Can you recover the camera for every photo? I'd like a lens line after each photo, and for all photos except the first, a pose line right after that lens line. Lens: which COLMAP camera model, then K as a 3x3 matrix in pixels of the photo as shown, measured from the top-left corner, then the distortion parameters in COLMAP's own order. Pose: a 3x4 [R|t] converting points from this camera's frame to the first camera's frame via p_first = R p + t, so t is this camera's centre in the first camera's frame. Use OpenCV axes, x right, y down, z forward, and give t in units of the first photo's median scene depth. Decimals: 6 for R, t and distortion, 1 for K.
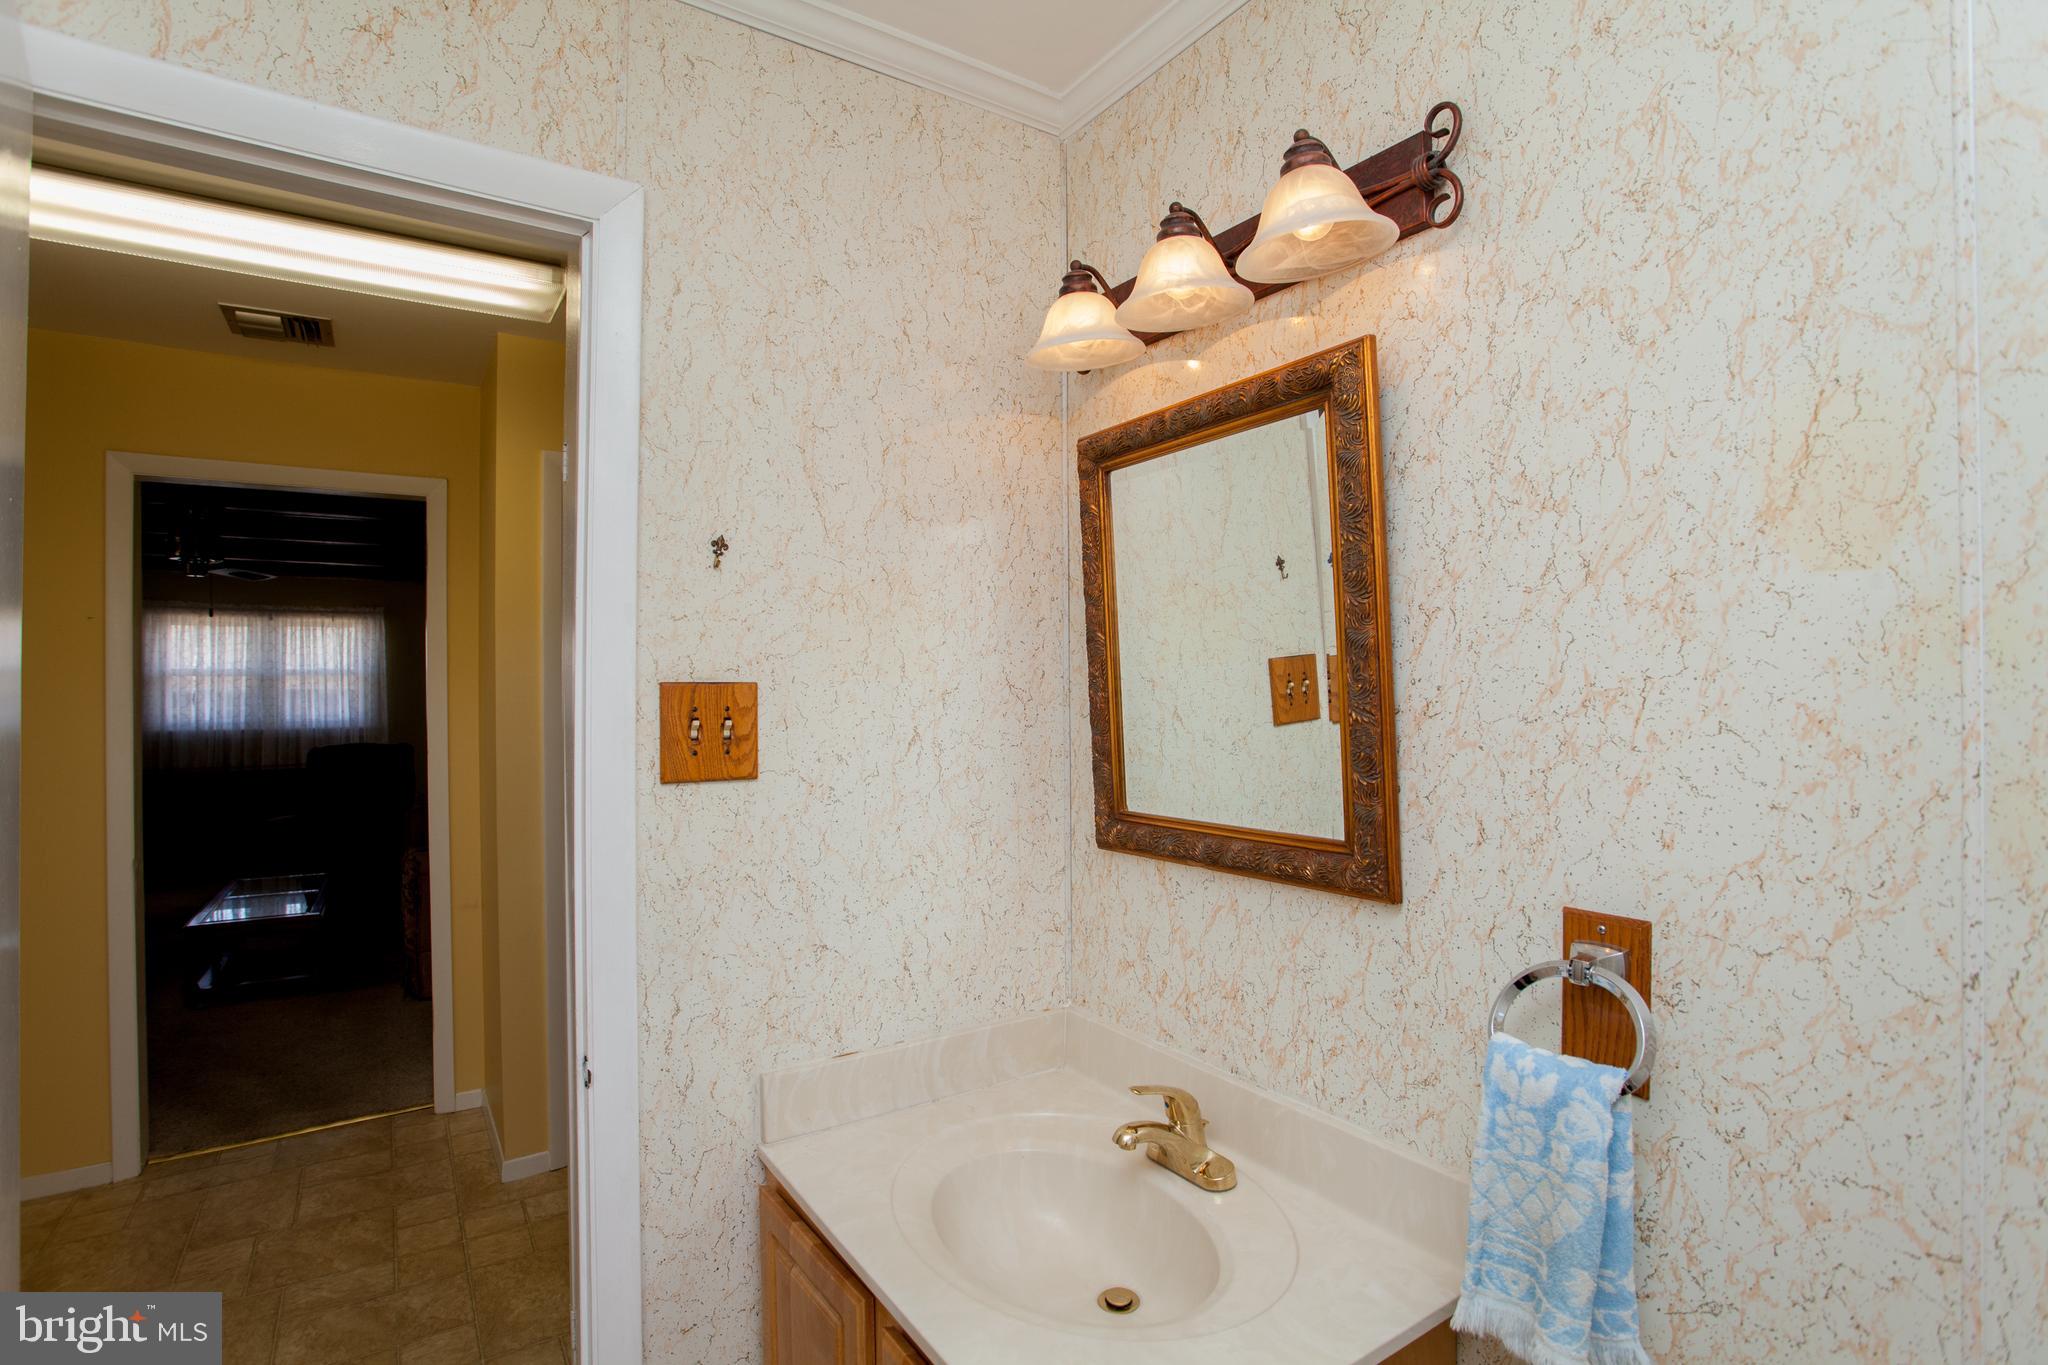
lens RADIAL K [[997.9, 0, 1037.7], [0, 997.9, 679.5], [0, 0, 1]] dist [-0.049150, 0.014784]
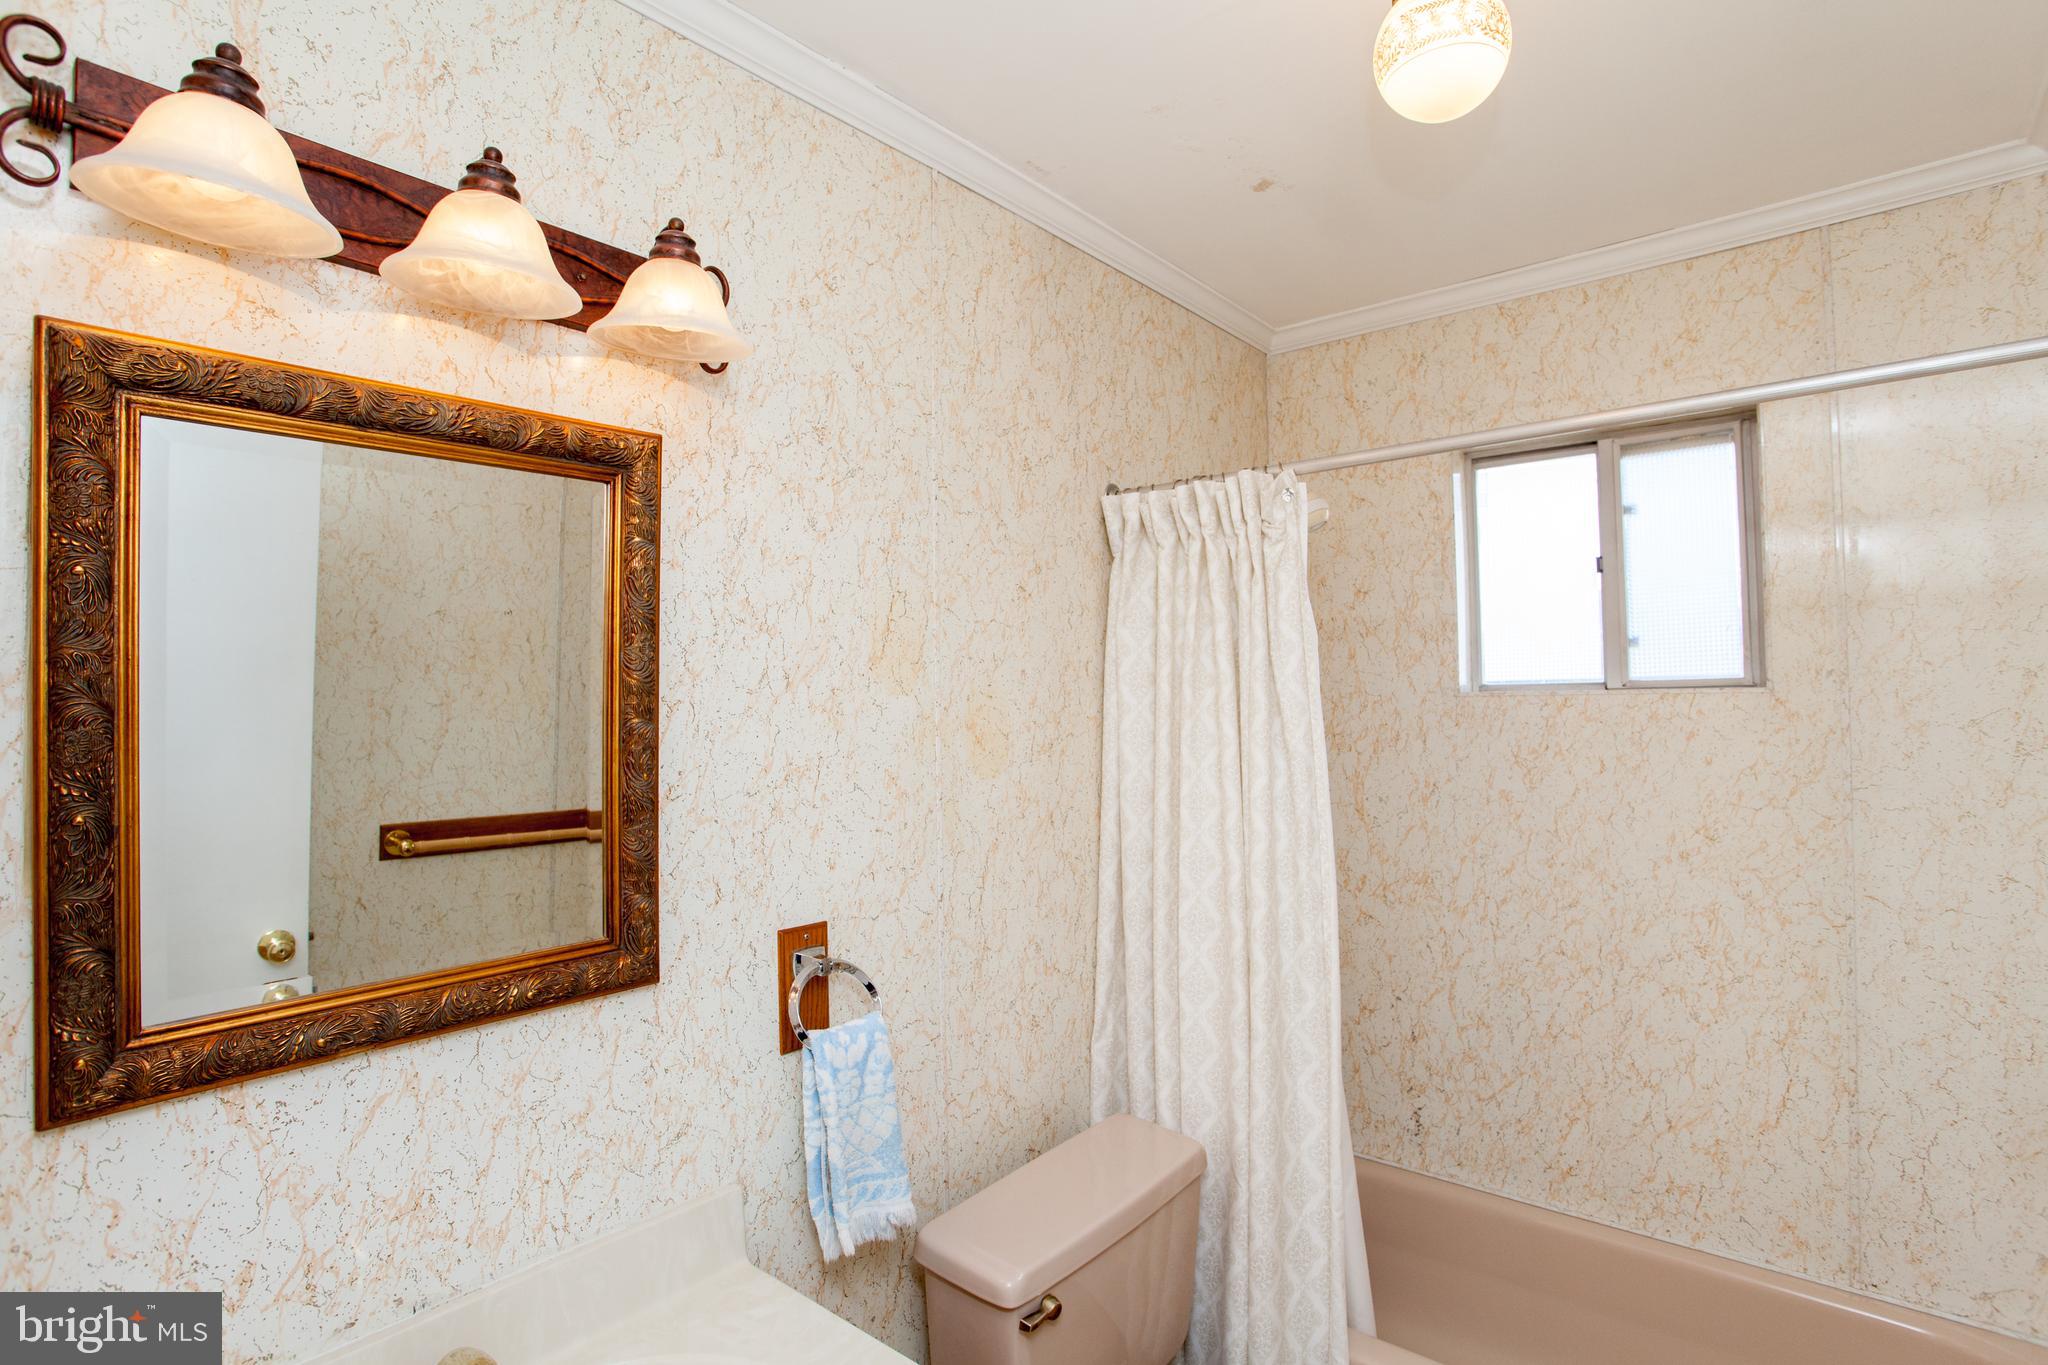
lens RADIAL K [[997.9, 0, 1025.4], [0, 997.9, 688.8], [0, 0, 1]] dist [-0.049150, 0.014784]
pose [[-0.259098, 0.026227, 0.965495, -0.814605], [0.007474, 0.999656, -0.025150, -0.058064], [-0.965822, 0.000700, -0.259205, 0.965531]]
